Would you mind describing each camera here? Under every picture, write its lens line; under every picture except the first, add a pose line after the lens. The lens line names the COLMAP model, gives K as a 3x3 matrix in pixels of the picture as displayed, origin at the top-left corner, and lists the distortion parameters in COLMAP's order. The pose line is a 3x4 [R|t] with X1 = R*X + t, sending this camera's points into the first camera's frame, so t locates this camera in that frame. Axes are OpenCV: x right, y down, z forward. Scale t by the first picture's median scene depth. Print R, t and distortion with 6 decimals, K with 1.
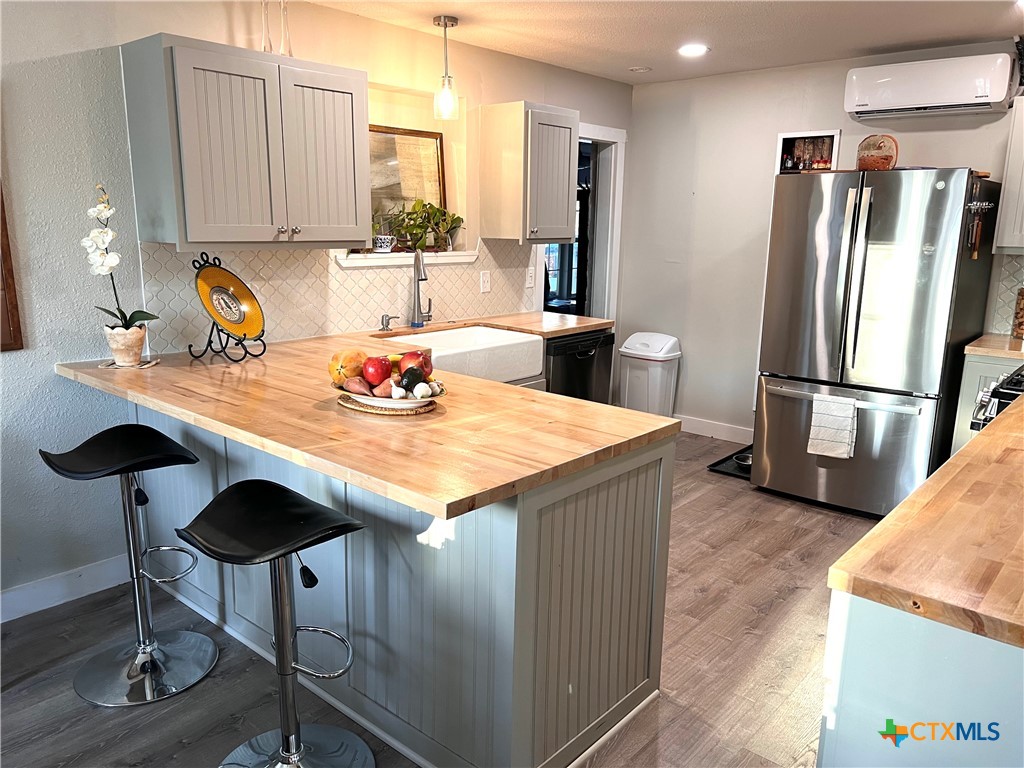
lens RADIAL K [[773.1, 0, 512.0], [0, 773.1, 384.0], [0, 0, 1]] dist [-0.003449, -0.008549]
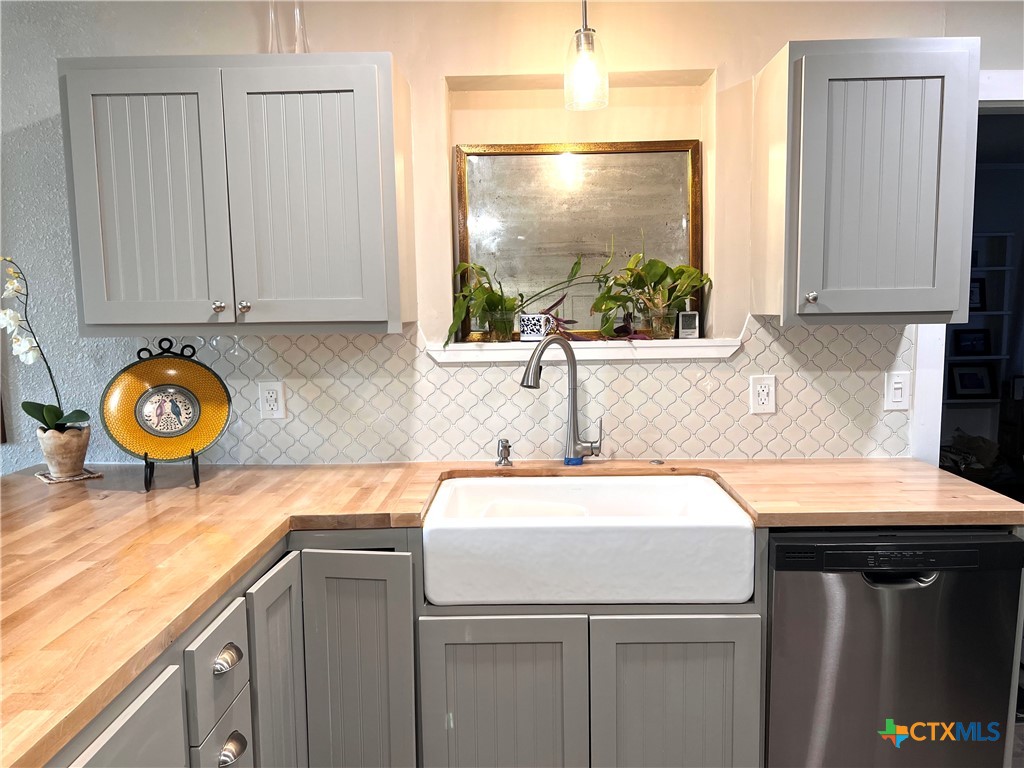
lens RADIAL K [[774.3, 0, 512.0], [0, 774.3, 384.0], [0, 0, 1]] dist [0.158050, -0.254044]
pose [[0.644785, 0.048445, -0.762828, 0.314790], [-0.132100, 0.990035, -0.048784, -0.104200], [0.752863, 0.132224, 0.644759, 0.595844]]
